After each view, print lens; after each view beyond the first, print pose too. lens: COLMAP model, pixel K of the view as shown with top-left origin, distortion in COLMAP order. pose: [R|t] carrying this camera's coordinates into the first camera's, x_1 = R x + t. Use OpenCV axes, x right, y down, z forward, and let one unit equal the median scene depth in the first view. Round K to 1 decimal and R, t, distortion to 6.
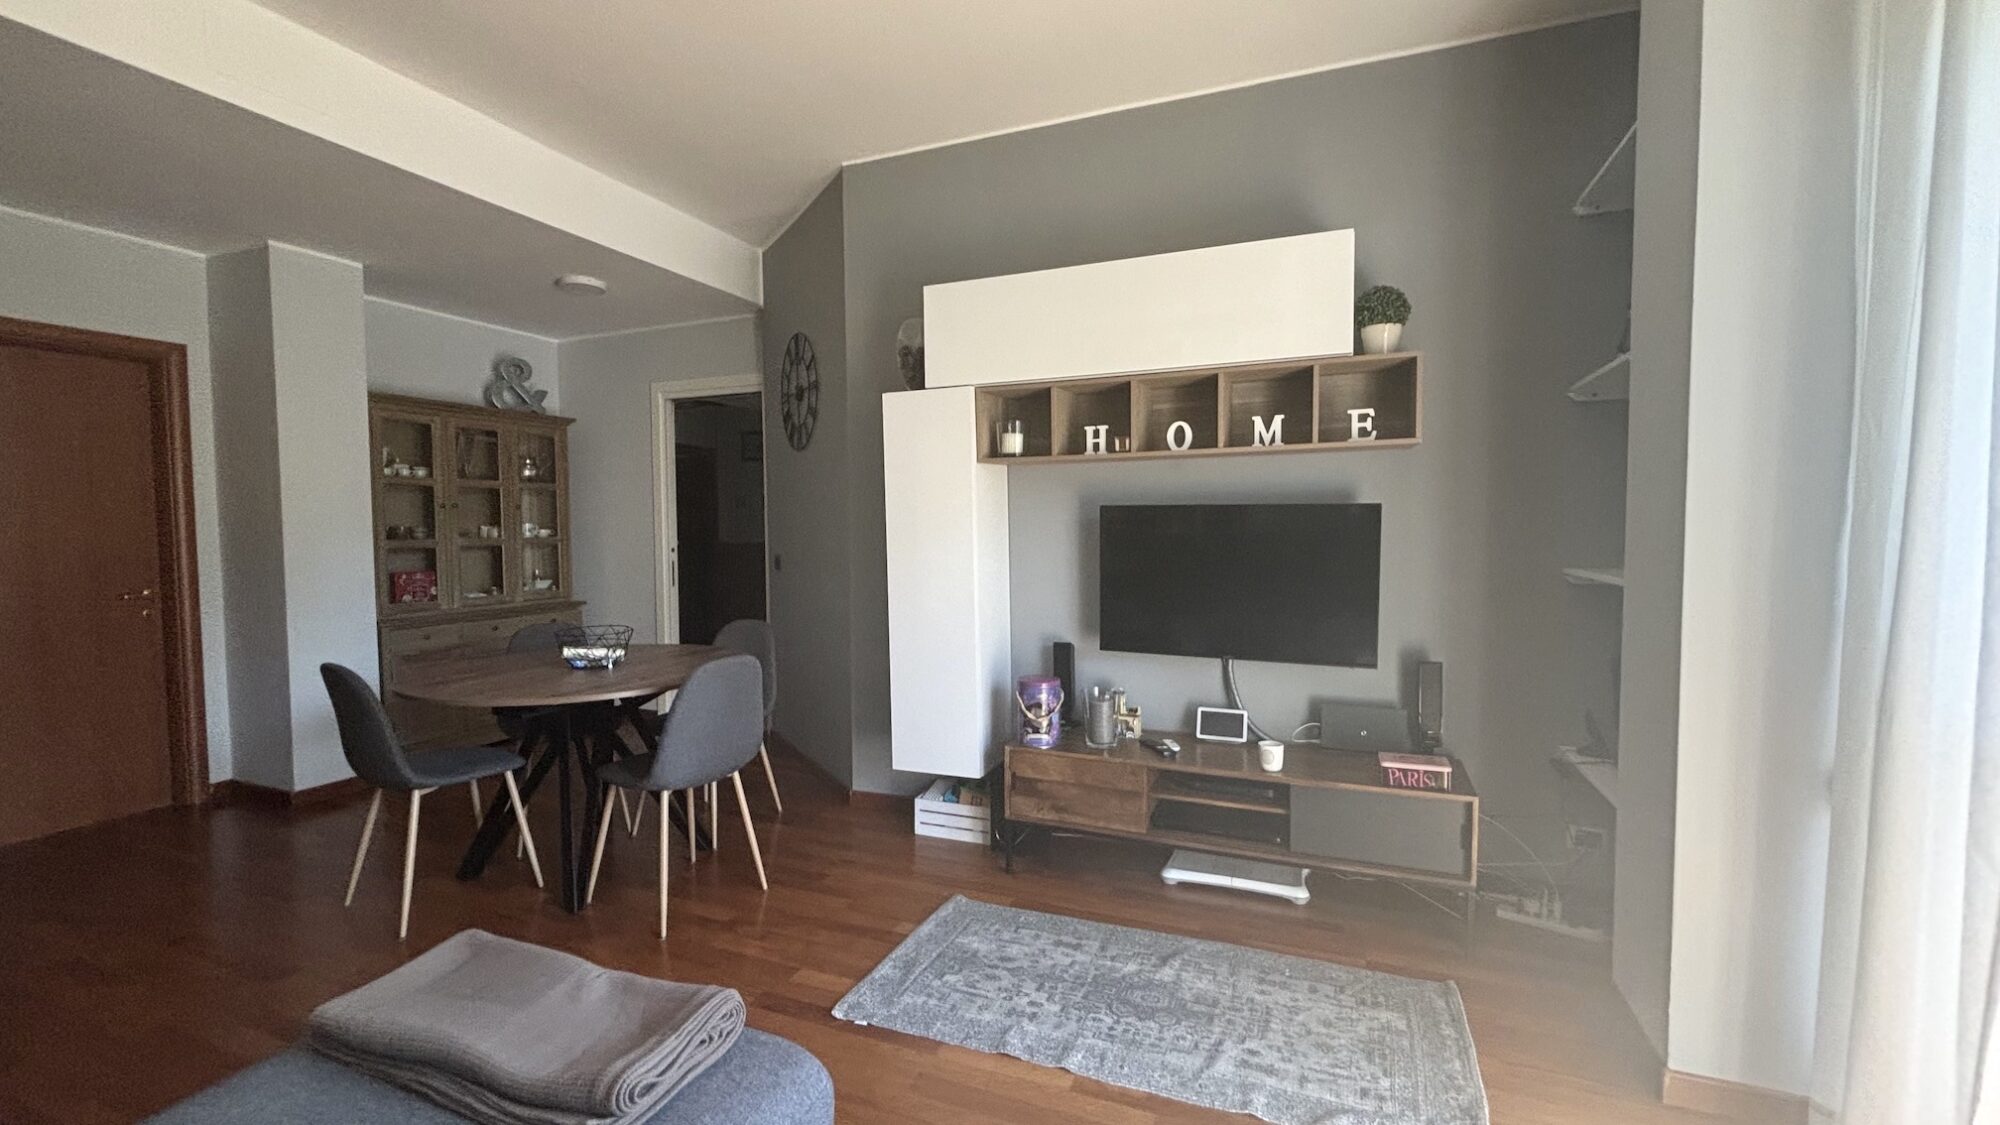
lens RADIAL K [[811.9, 0, 991.3], [0, 811.9, 556.1], [0, 0, 1]] dist [-0.004828, 0.003620]
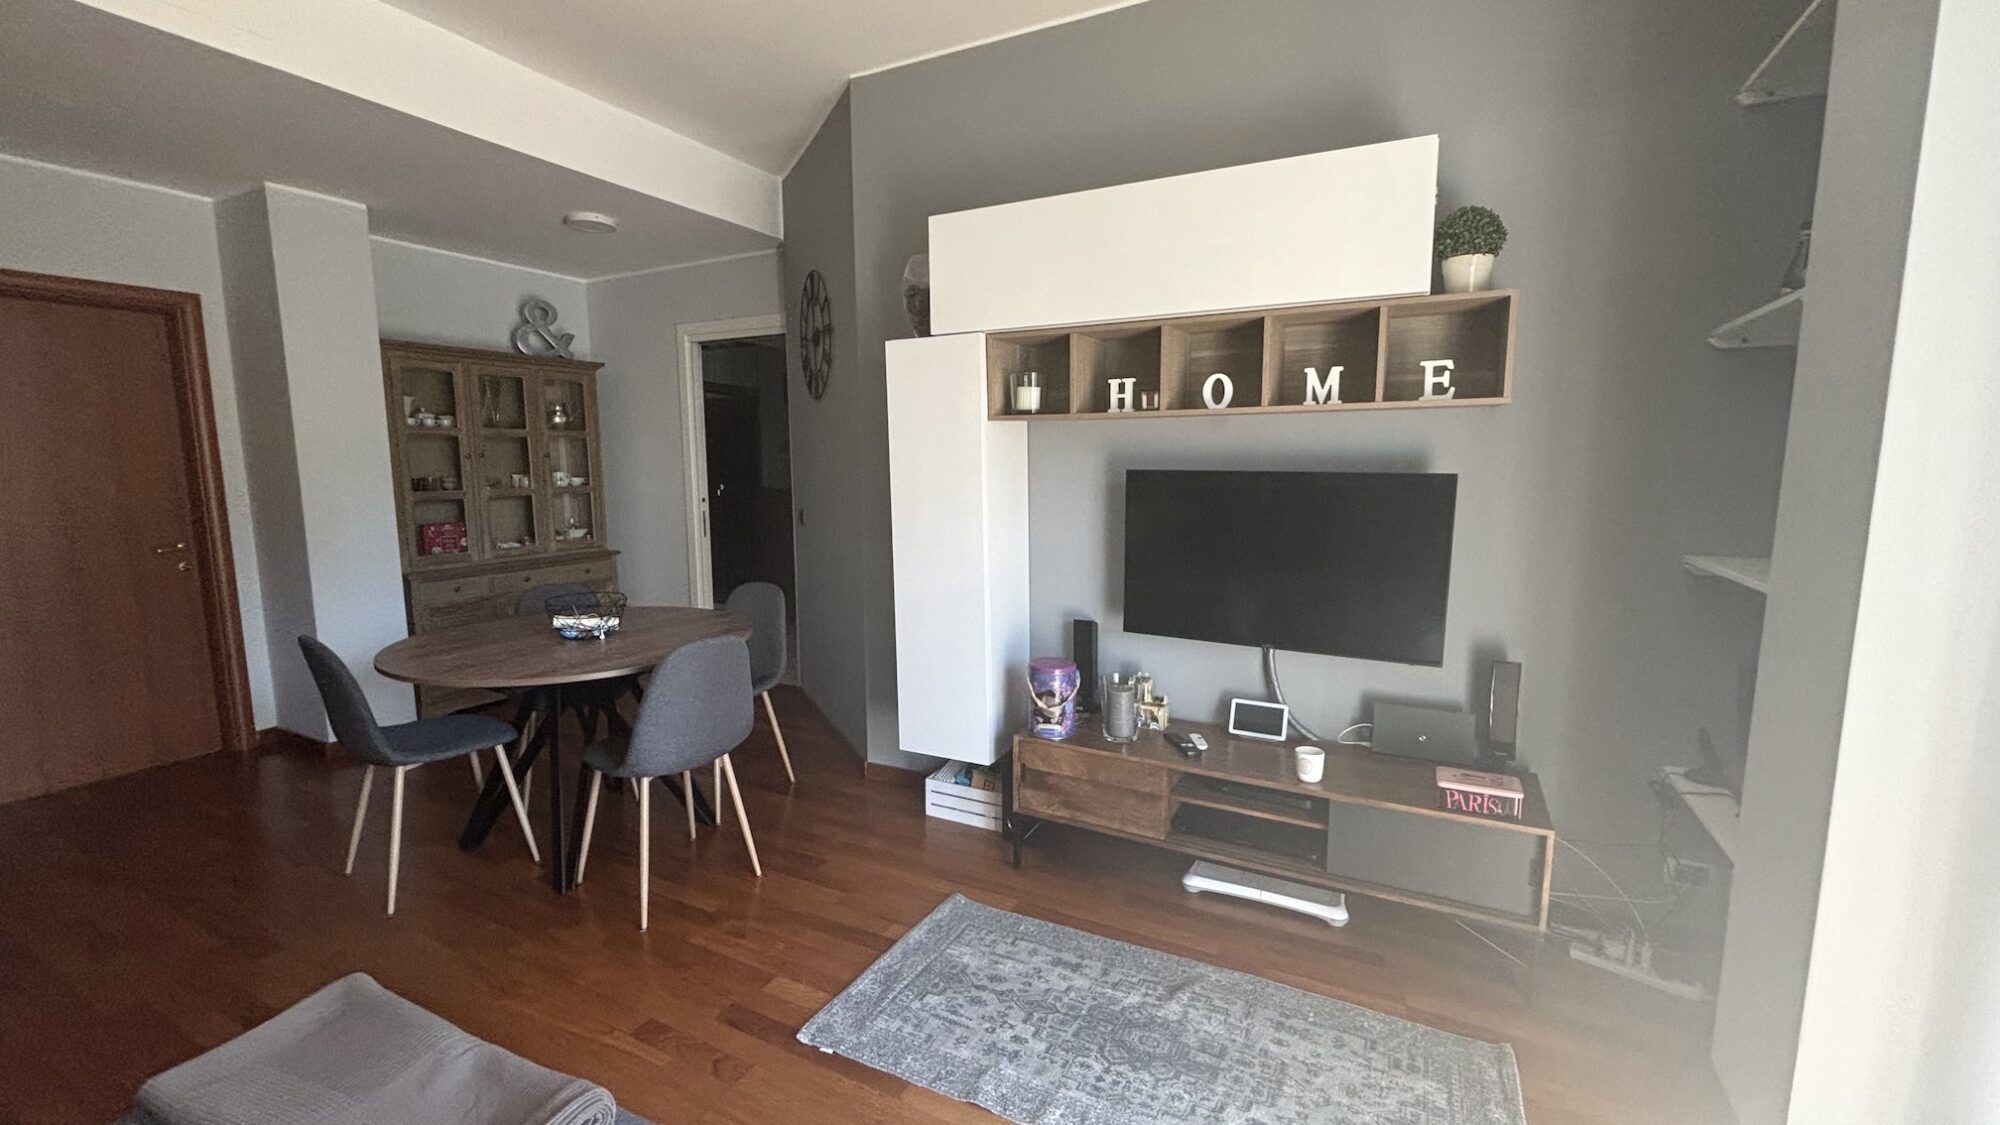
lens RADIAL K [[811.9, 0, 991.4], [0, 811.9, 557.5], [0, 0, 1]] dist [-0.004828, 0.003620]
pose [[0.995950, 0.014611, -0.088718, 0.048583], [-0.007050, 0.996361, 0.084945, -0.029493], [0.089636, -0.083976, 0.992428, 0.075085]]
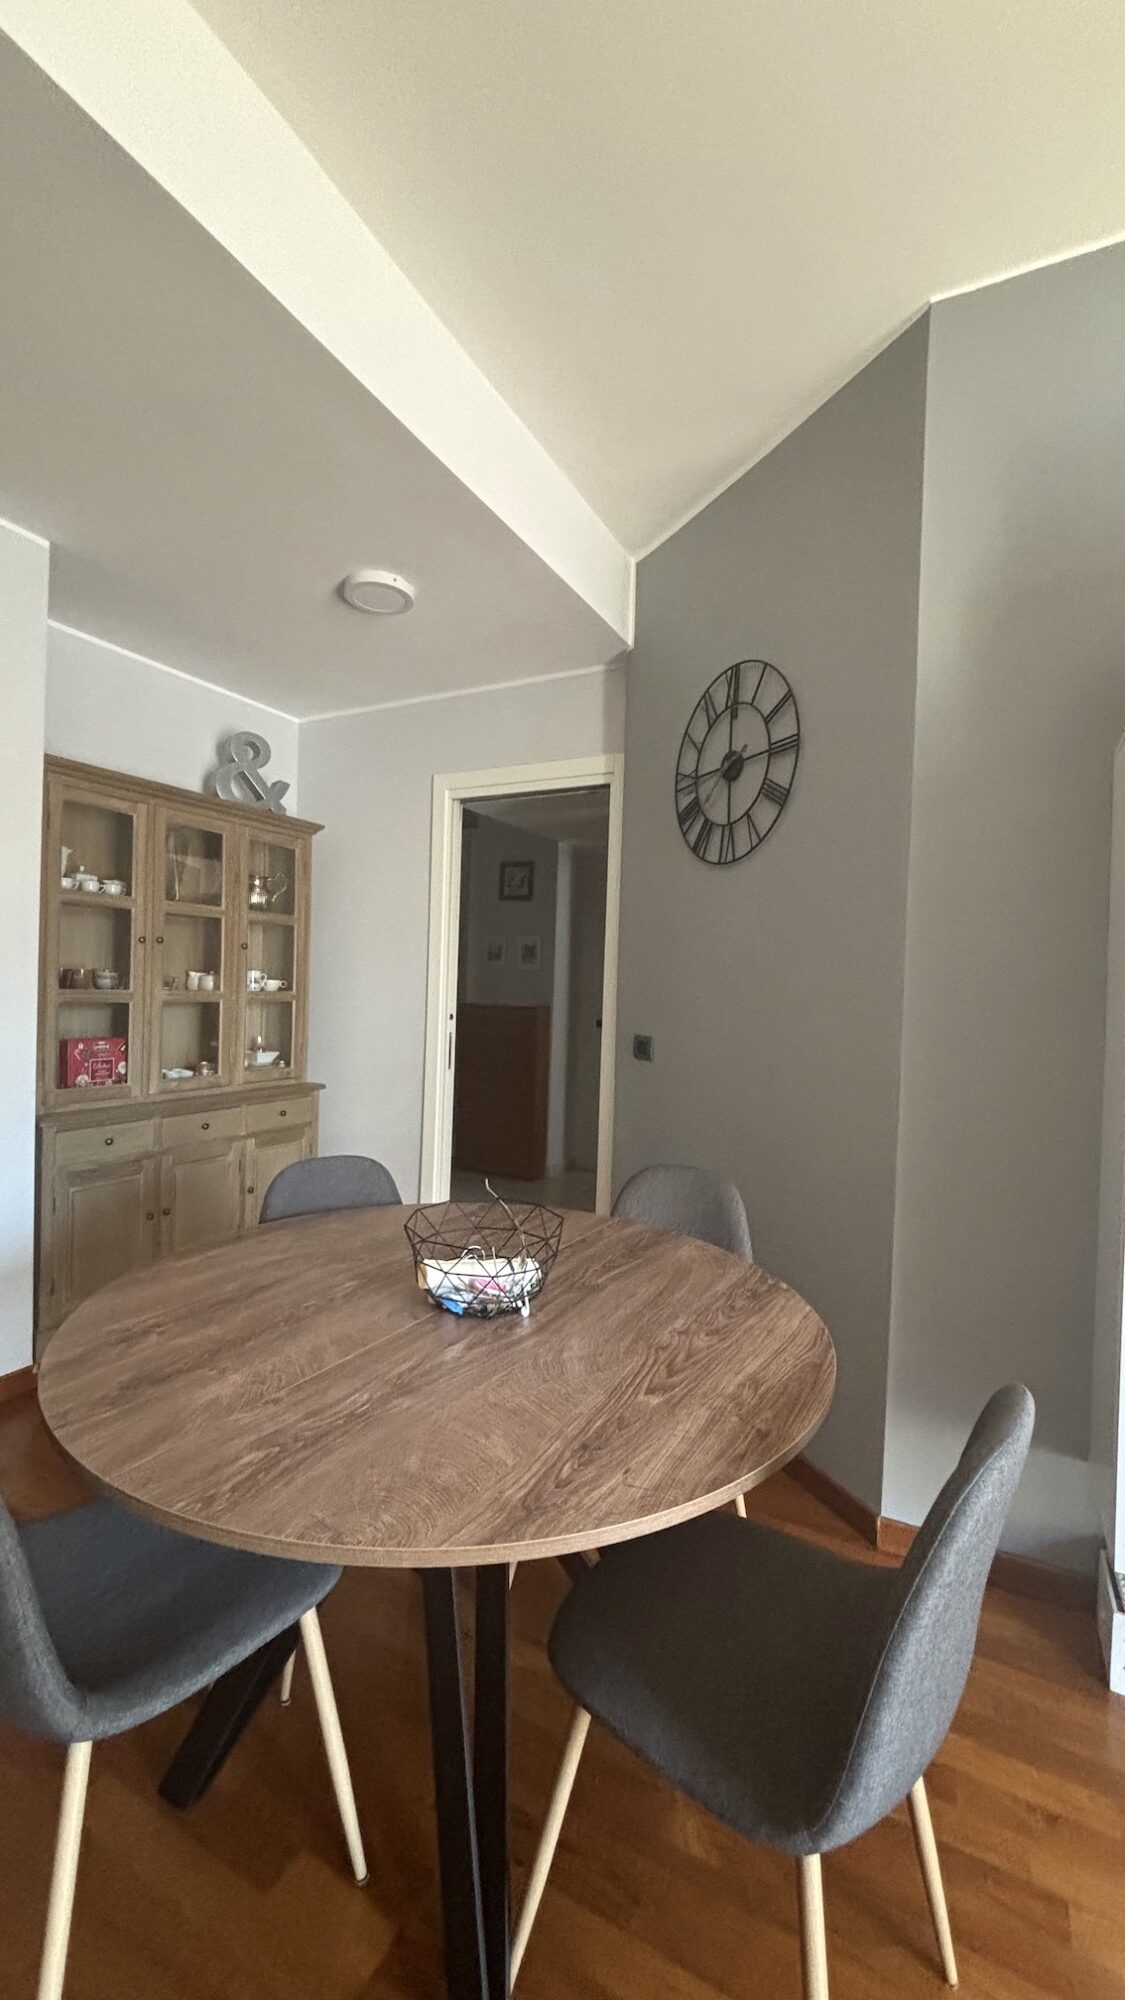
lens RADIAL K [[811.9, 0, 566.9], [0, 811.9, 992.5], [0, 0, 1]] dist [-0.004828, 0.003620]
pose [[0.995430, 0.038233, -0.087507, -0.295450], [-0.040944, 0.998729, -0.029390, -0.014859], [0.086272, 0.032839, 0.995730, 0.404431]]
